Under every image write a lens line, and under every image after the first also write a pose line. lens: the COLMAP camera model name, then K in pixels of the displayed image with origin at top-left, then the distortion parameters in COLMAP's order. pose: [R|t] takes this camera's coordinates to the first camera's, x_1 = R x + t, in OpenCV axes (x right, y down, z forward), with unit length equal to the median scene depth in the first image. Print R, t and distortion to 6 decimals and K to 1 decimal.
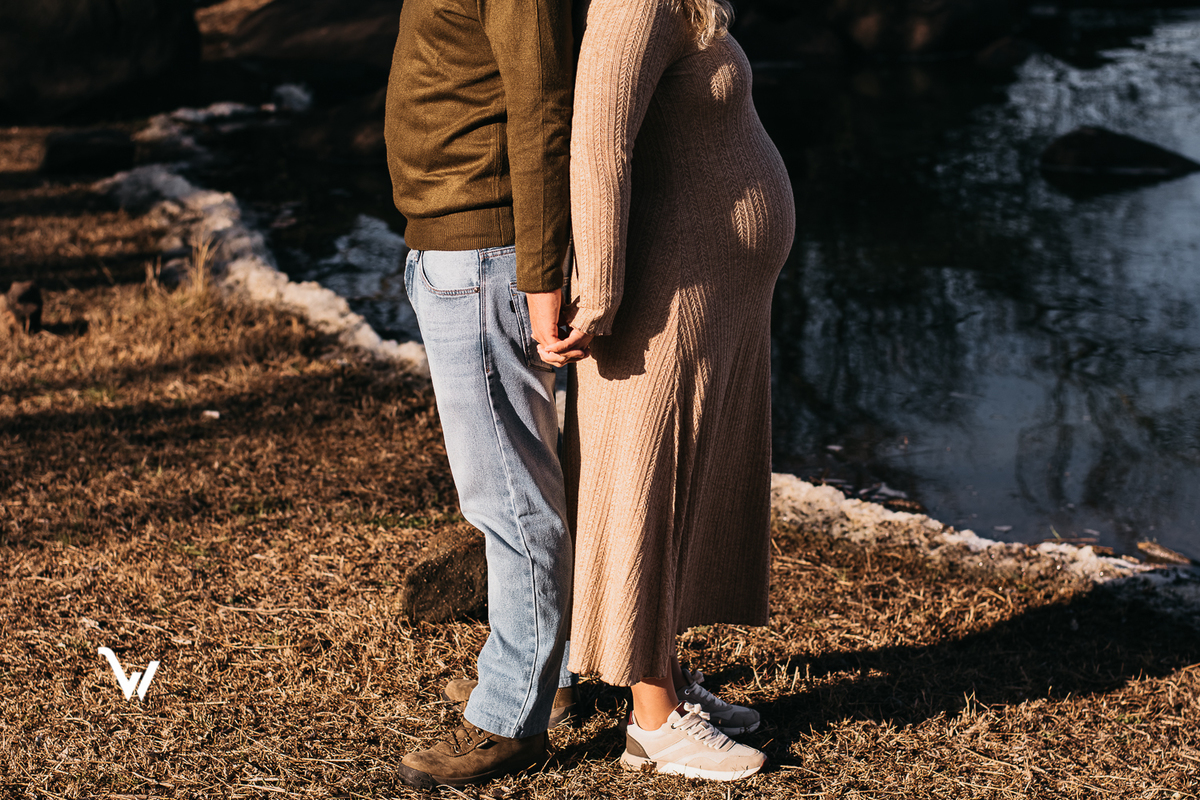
lens RADIAL K [[2634.2, 0, 600.0], [0, 2634.2, 400.0], [0, 0, 1]] dist [-0.009633, -0.616744]
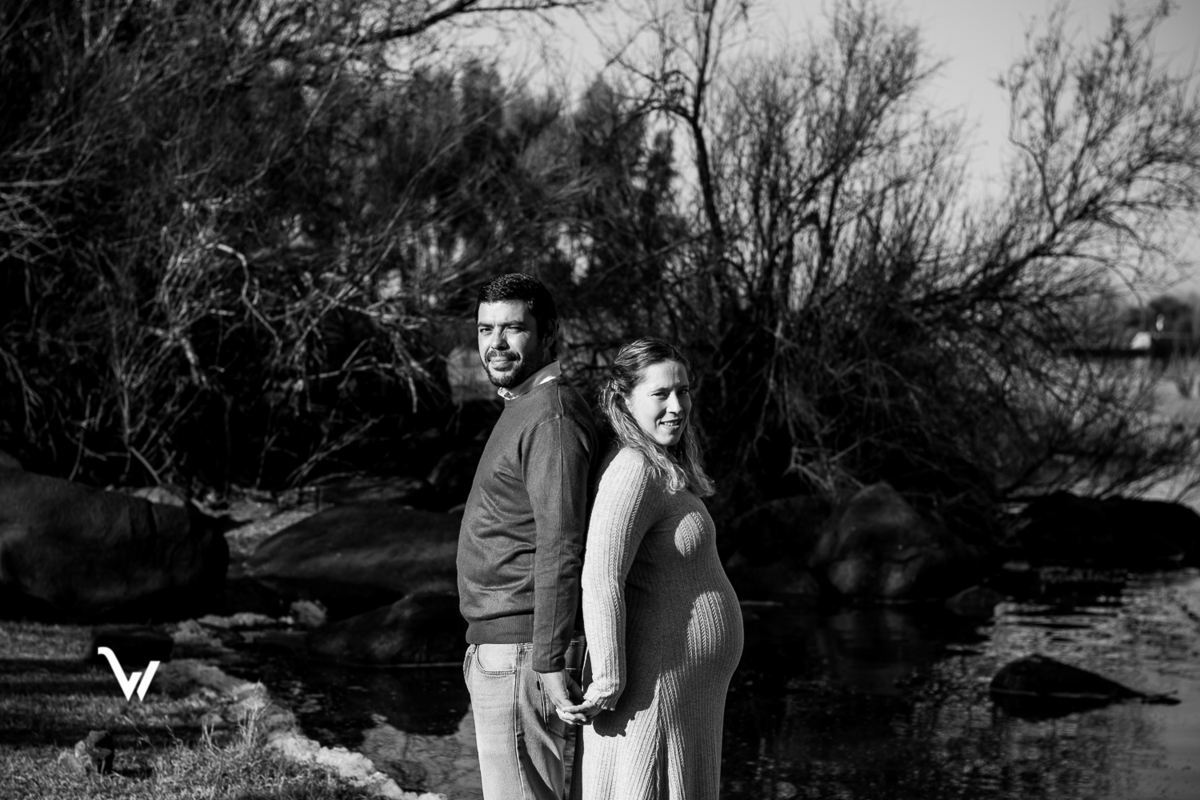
lens RADIAL K [[2634.2, 0, 600.0], [0, 2634.2, 400.0], [0, 0, 1]] dist [-0.009633, -0.616744]
pose [[0.999381, 0.035167, 0.000904, -0.003521], [-0.034212, 0.977591, -0.207713, 0.045229], [-0.008189, 0.207554, 0.978189, -0.168872]]
